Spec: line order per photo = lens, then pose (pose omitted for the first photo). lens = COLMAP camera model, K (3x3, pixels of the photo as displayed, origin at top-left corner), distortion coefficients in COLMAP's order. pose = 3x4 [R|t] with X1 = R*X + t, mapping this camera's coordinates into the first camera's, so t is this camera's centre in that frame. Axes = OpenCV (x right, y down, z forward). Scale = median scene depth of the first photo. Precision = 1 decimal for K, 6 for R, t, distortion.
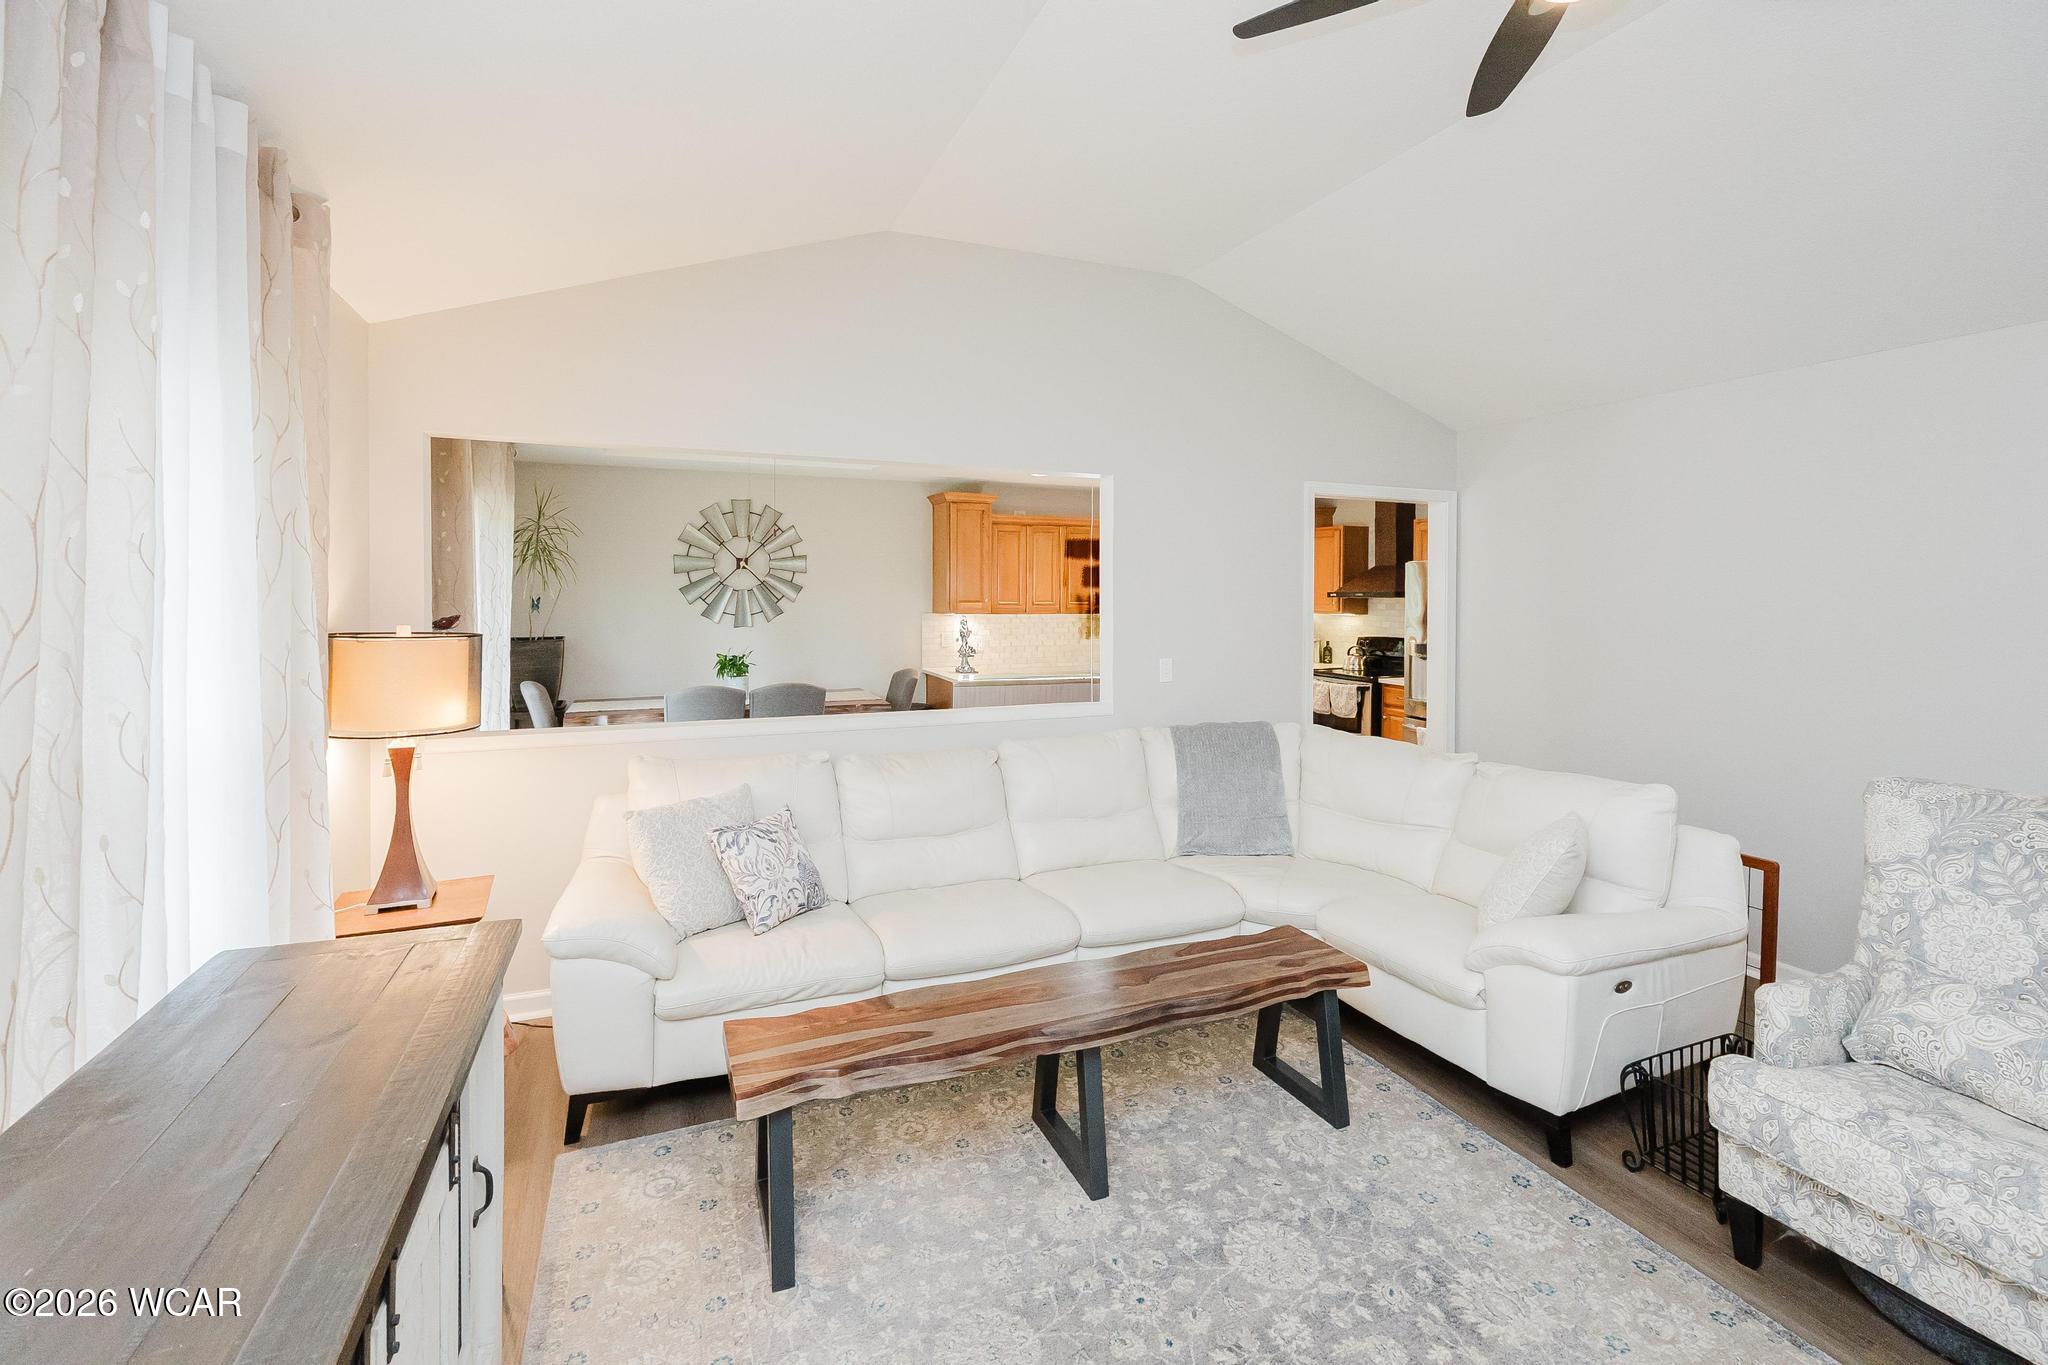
lens RADIAL K [[883.5, 0, 1029.2], [0, 883.5, 592.6], [0, 0, 1]] dist [-0.005301, -0.000624]
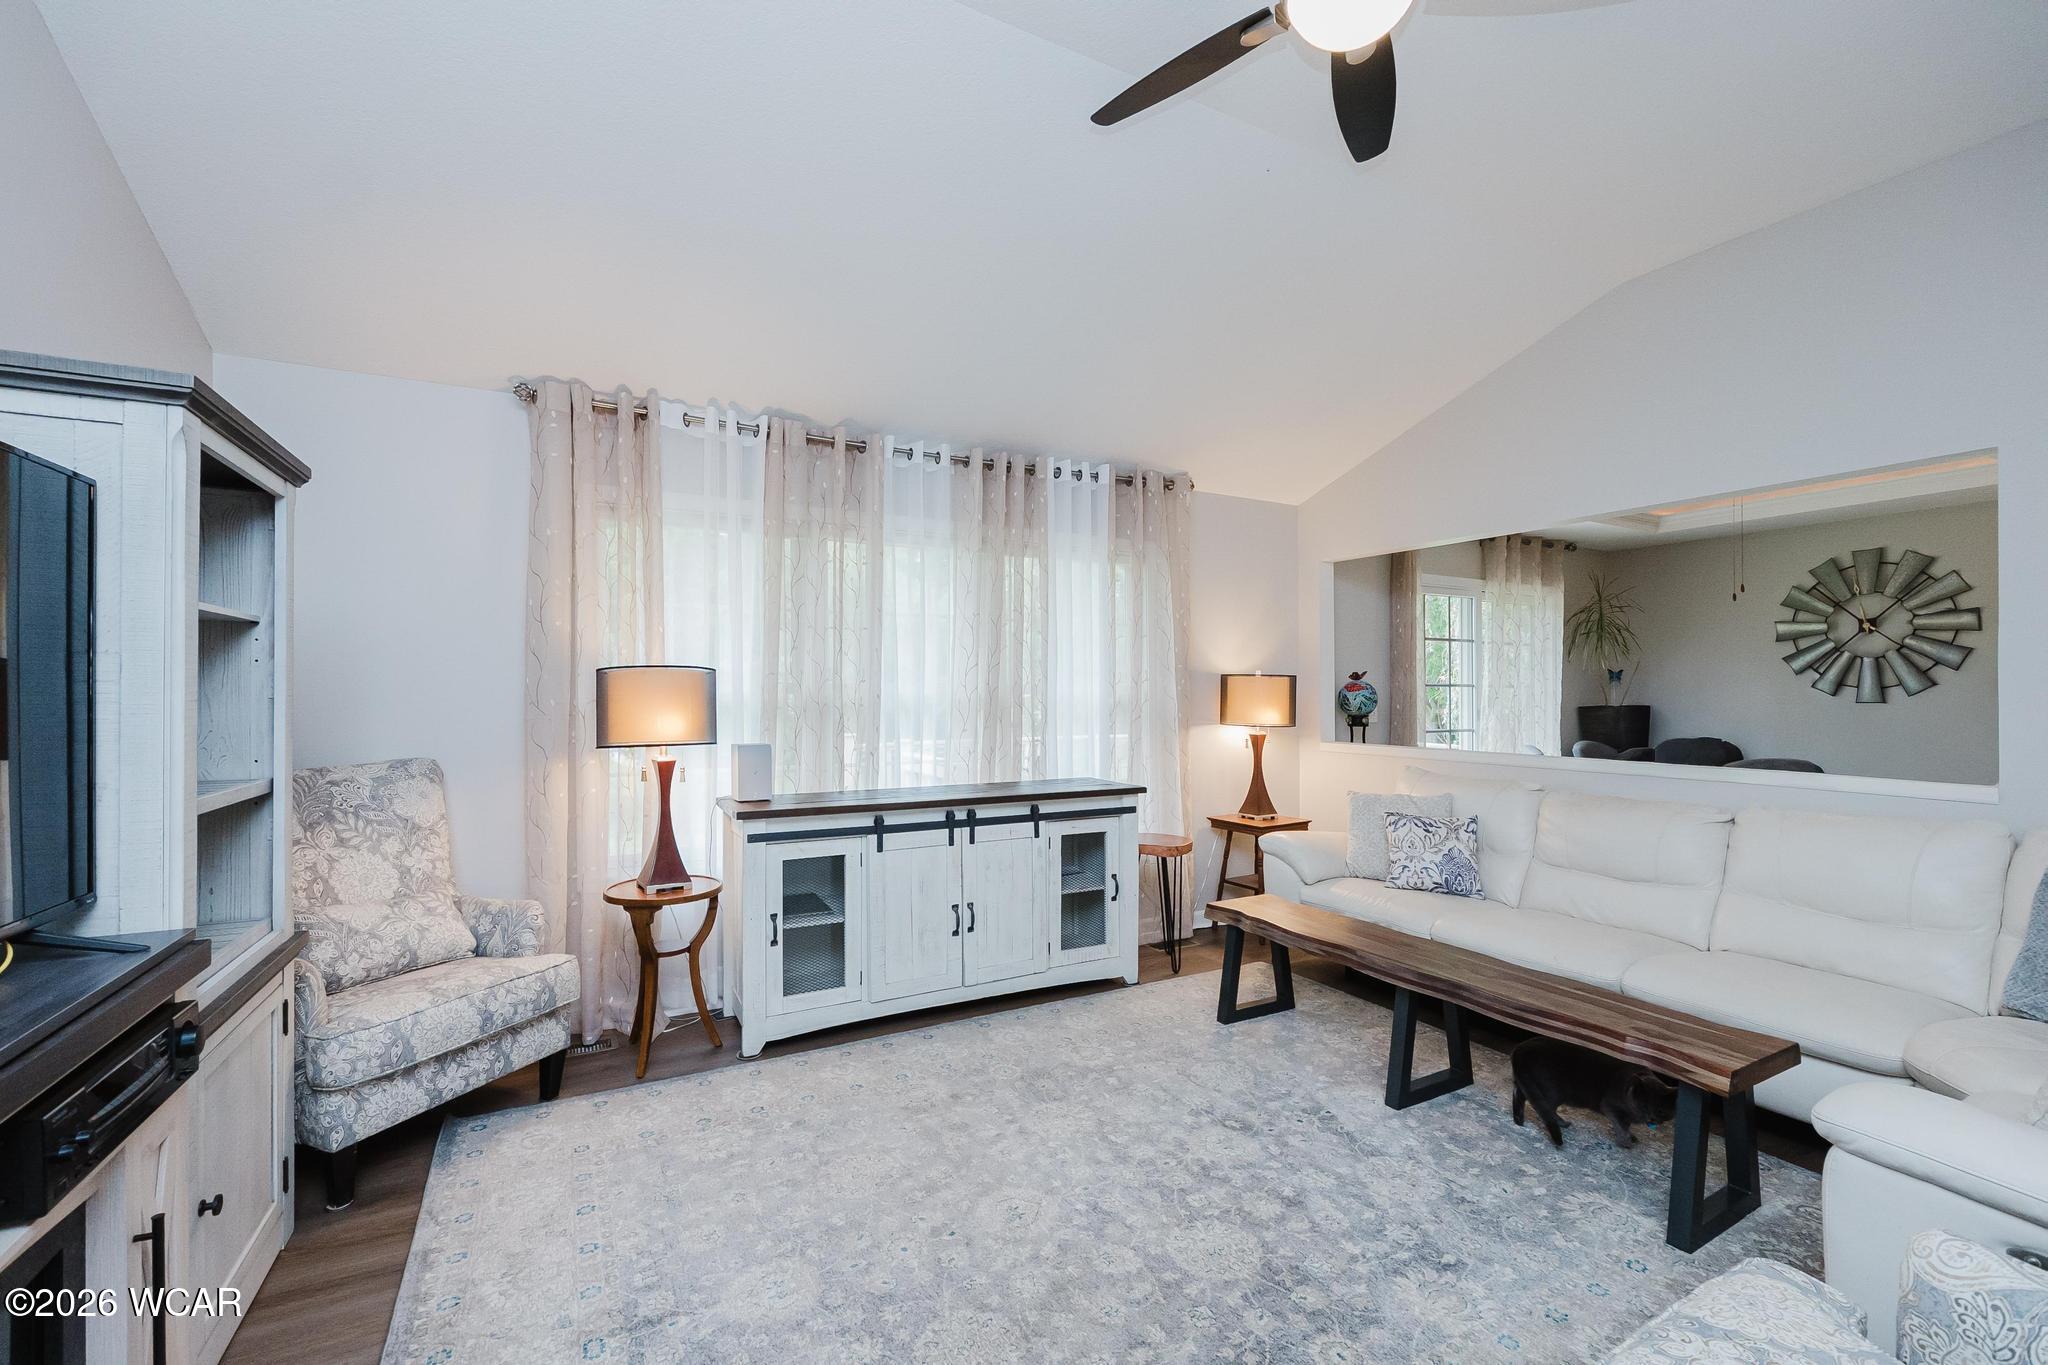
lens RADIAL K [[883.5, 0, 1025.7], [0, 883.5, 681.9], [0, 0, 1]] dist [-0.005301, -0.000624]
pose [[0.104091, -0.016156, -0.994437, 0.424042], [-0.001062, 0.999866, -0.016355, 0.035945], [0.994567, 0.002758, 0.104060, 0.118412]]
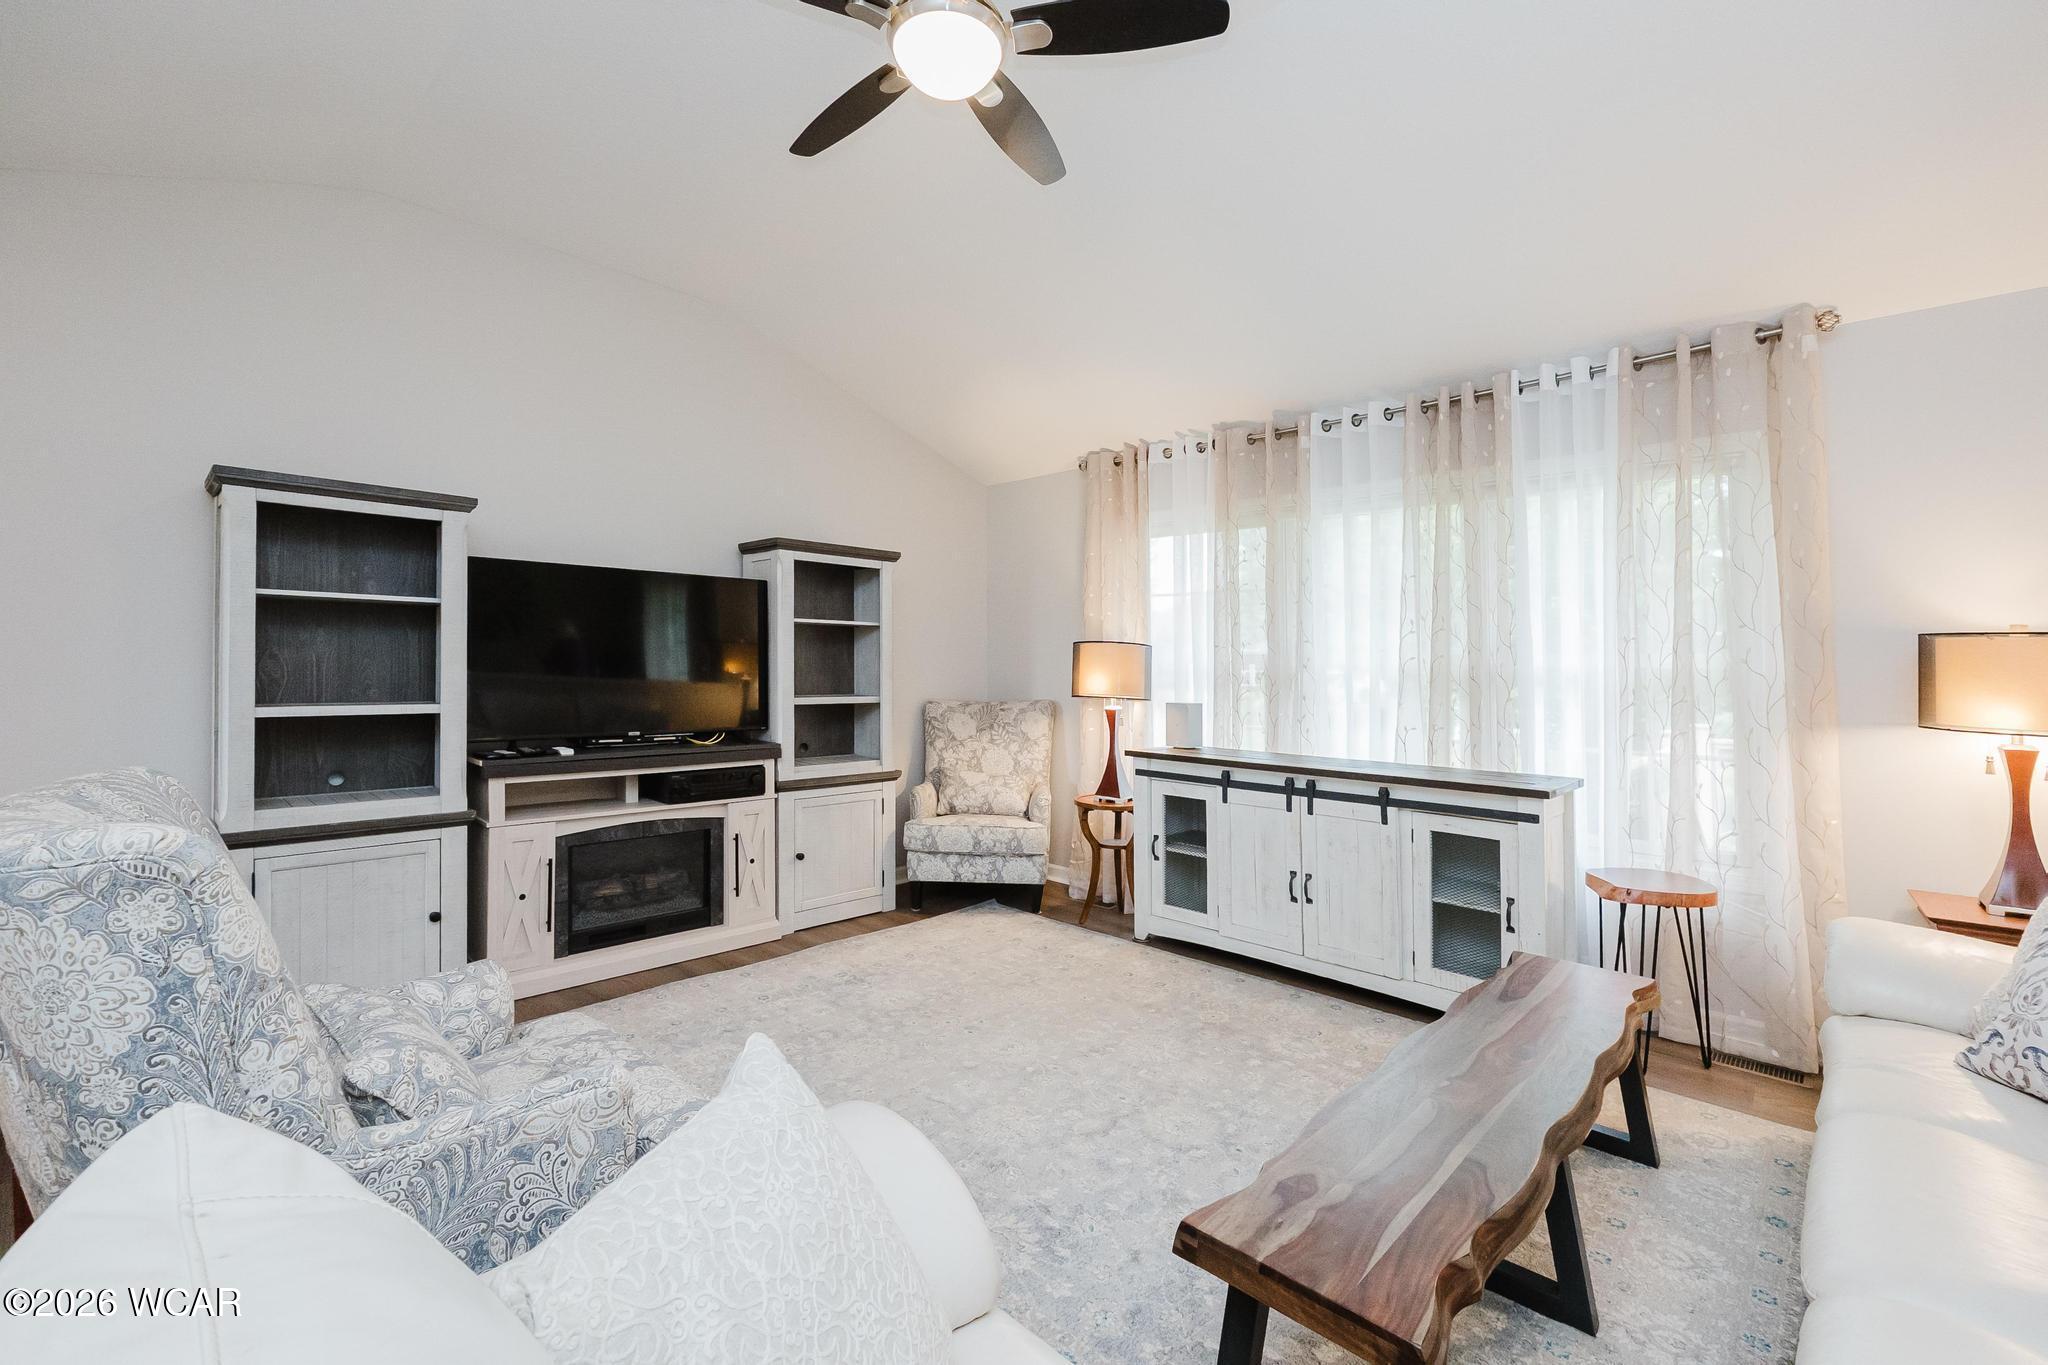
lens RADIAL K [[883.5, 0, 988.5], [0, 883.5, 655.9], [0, 0, 1]] dist [-0.005301, -0.000624]
pose [[-0.927980, -0.020851, -0.372045, 0.265801], [-0.018253, 0.999778, -0.010503, 0.039212], [0.372182, -0.002955, -0.928155, 0.558683]]
